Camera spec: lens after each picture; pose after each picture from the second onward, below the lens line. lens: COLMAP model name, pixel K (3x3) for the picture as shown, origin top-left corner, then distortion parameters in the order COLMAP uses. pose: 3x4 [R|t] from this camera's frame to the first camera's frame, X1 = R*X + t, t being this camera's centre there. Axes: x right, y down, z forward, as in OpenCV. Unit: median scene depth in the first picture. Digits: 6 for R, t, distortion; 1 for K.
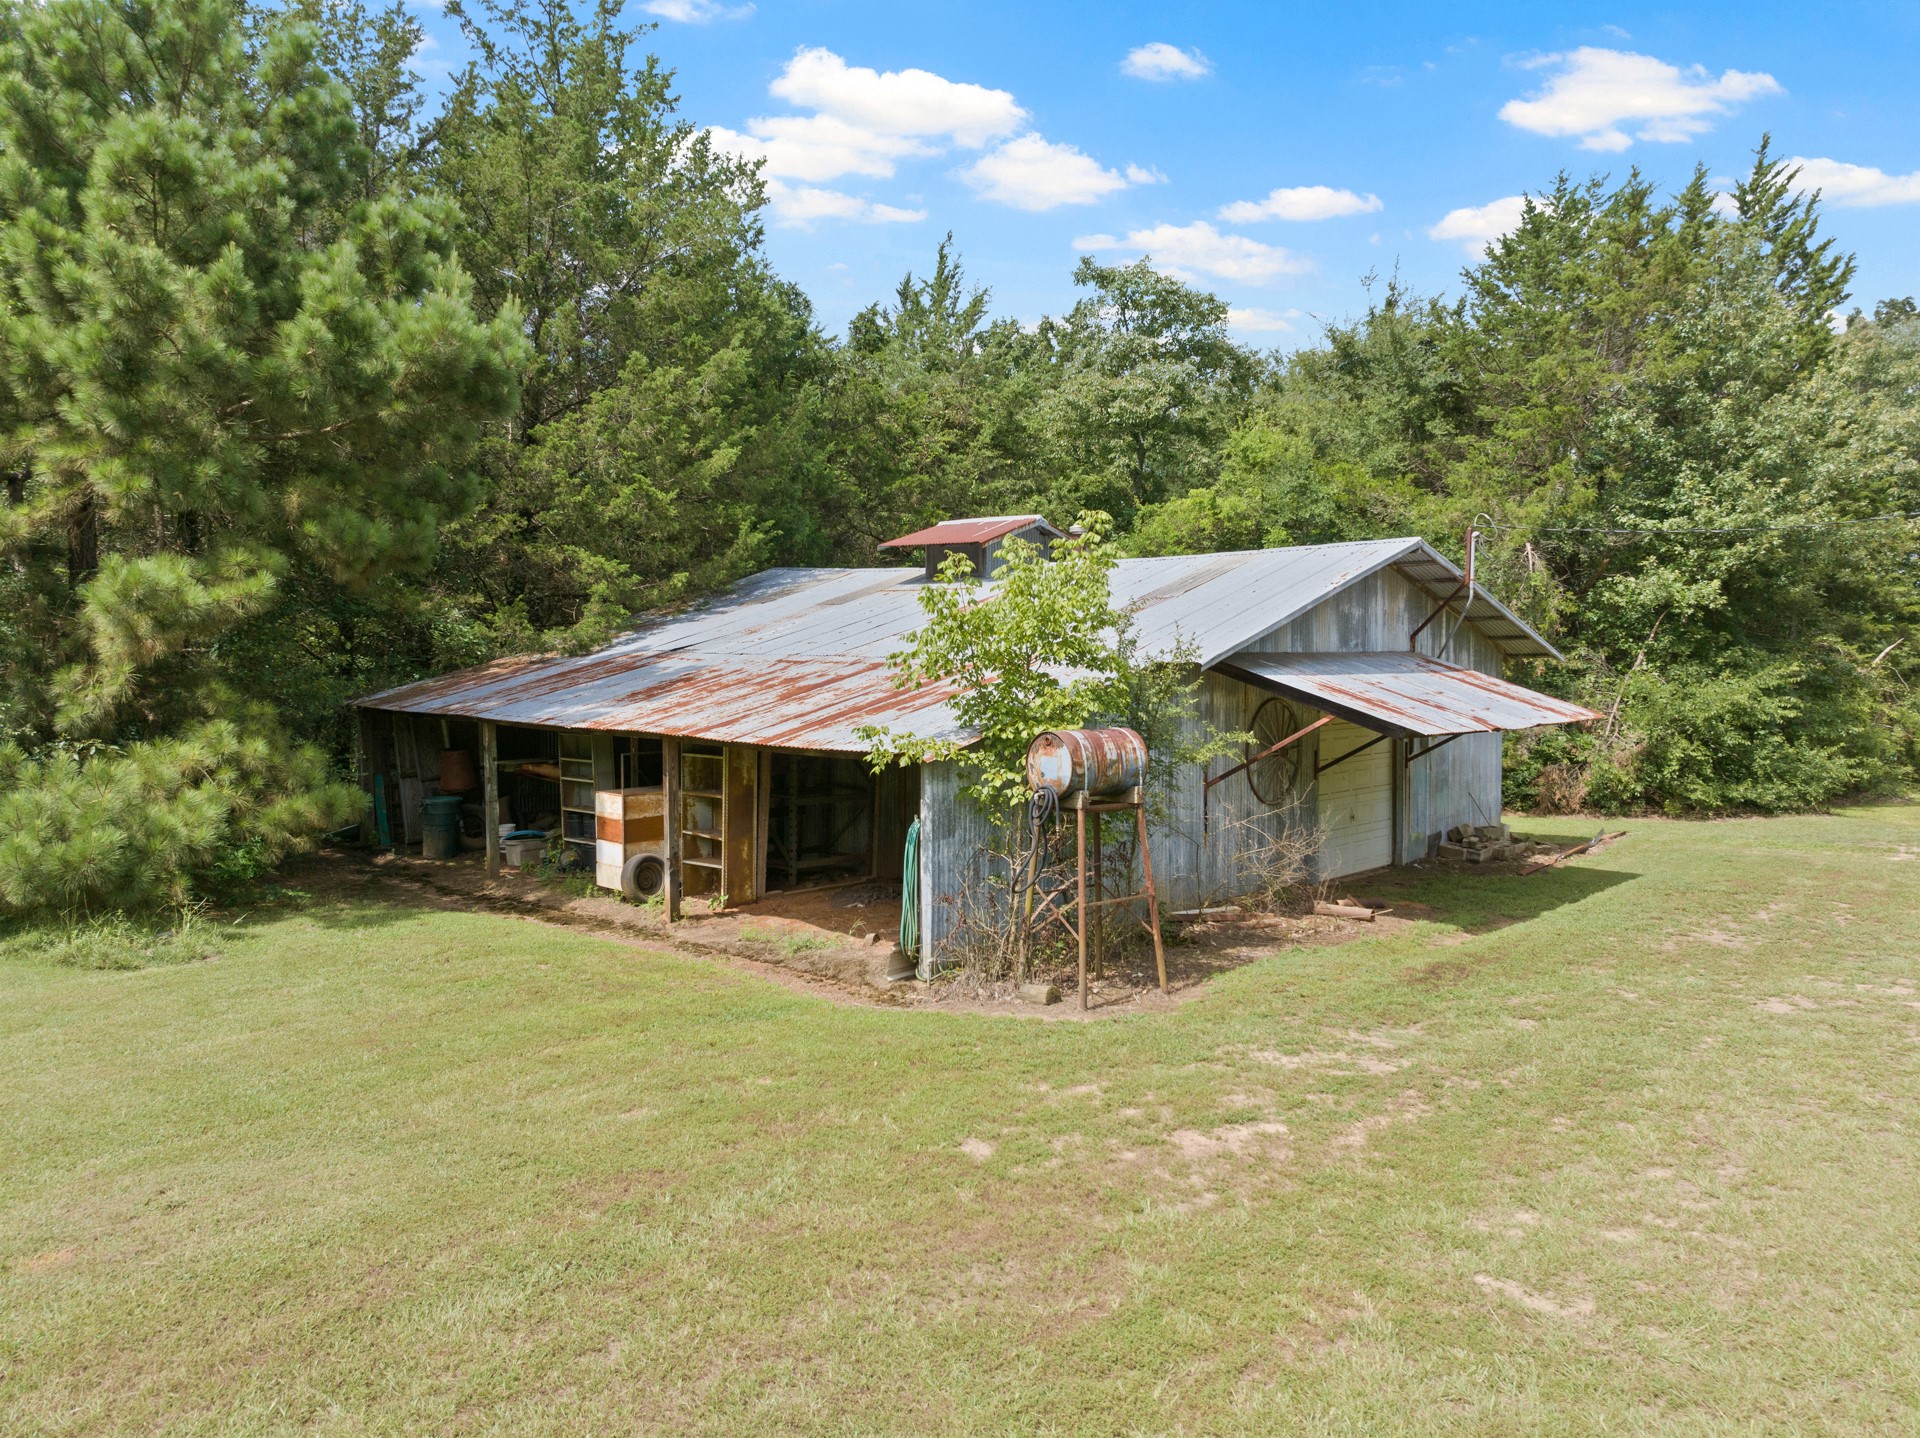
lens RADIAL K [[1362.8, 0, 966.5], [0, 1362.8, 723.0], [0, 0, 1]] dist [-0.049812, 0.023888]
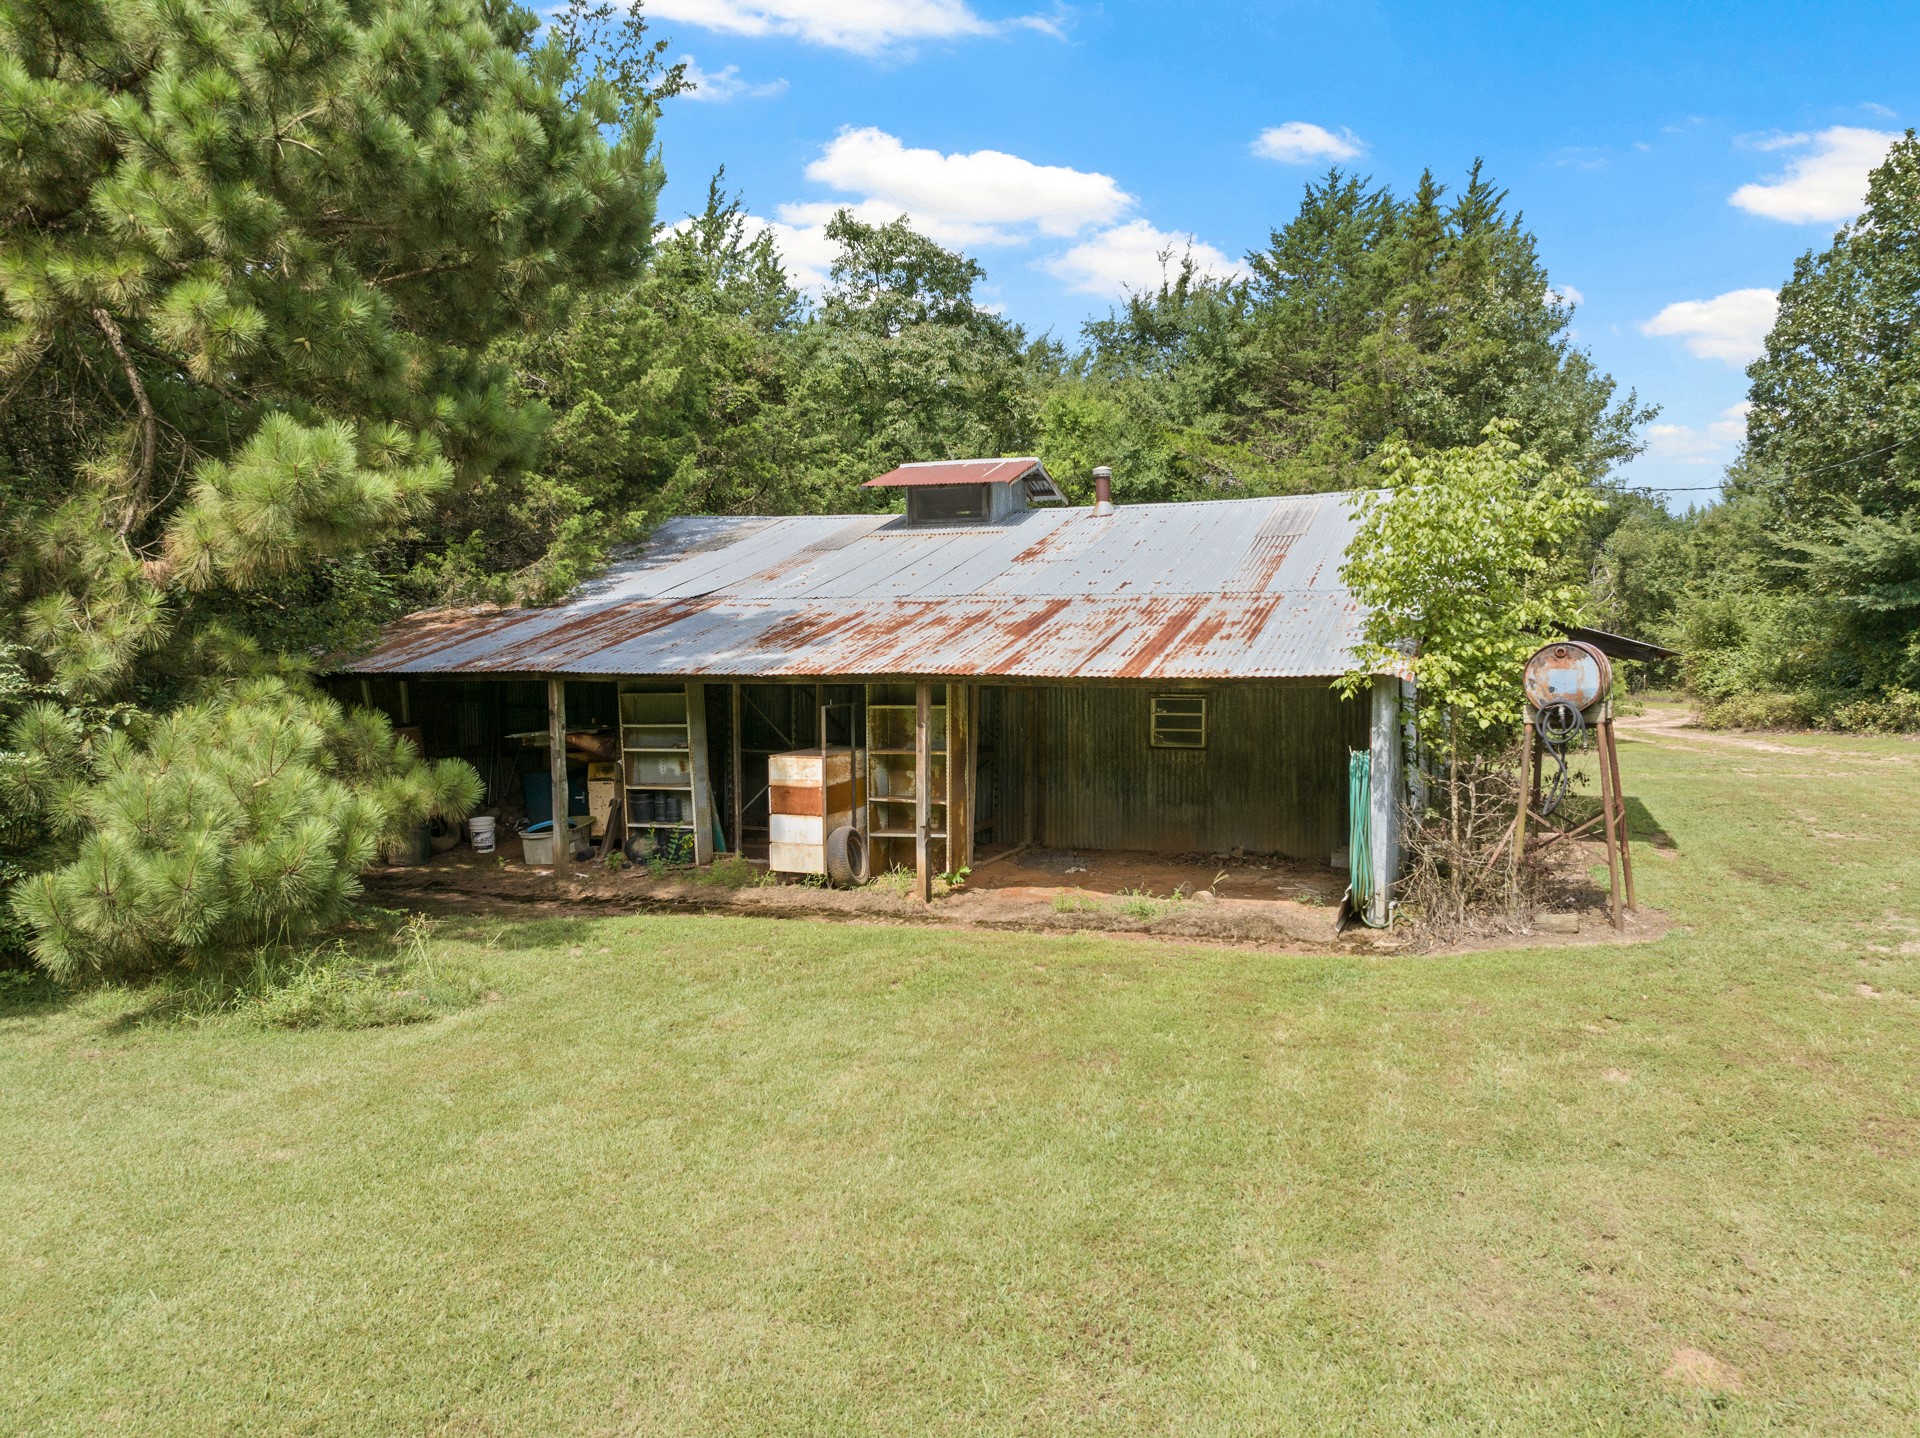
lens RADIAL K [[1362.8, 0, 966.5], [0, 1362.8, 723.0], [0, 0, 1]] dist [-0.049812, 0.023888]
pose [[0.926281, -0.033026, 0.375384, -0.367200], [0.032337, 0.999444, 0.008137, 0.022040], [-0.375444, 0.004602, 0.926834, 0.157588]]
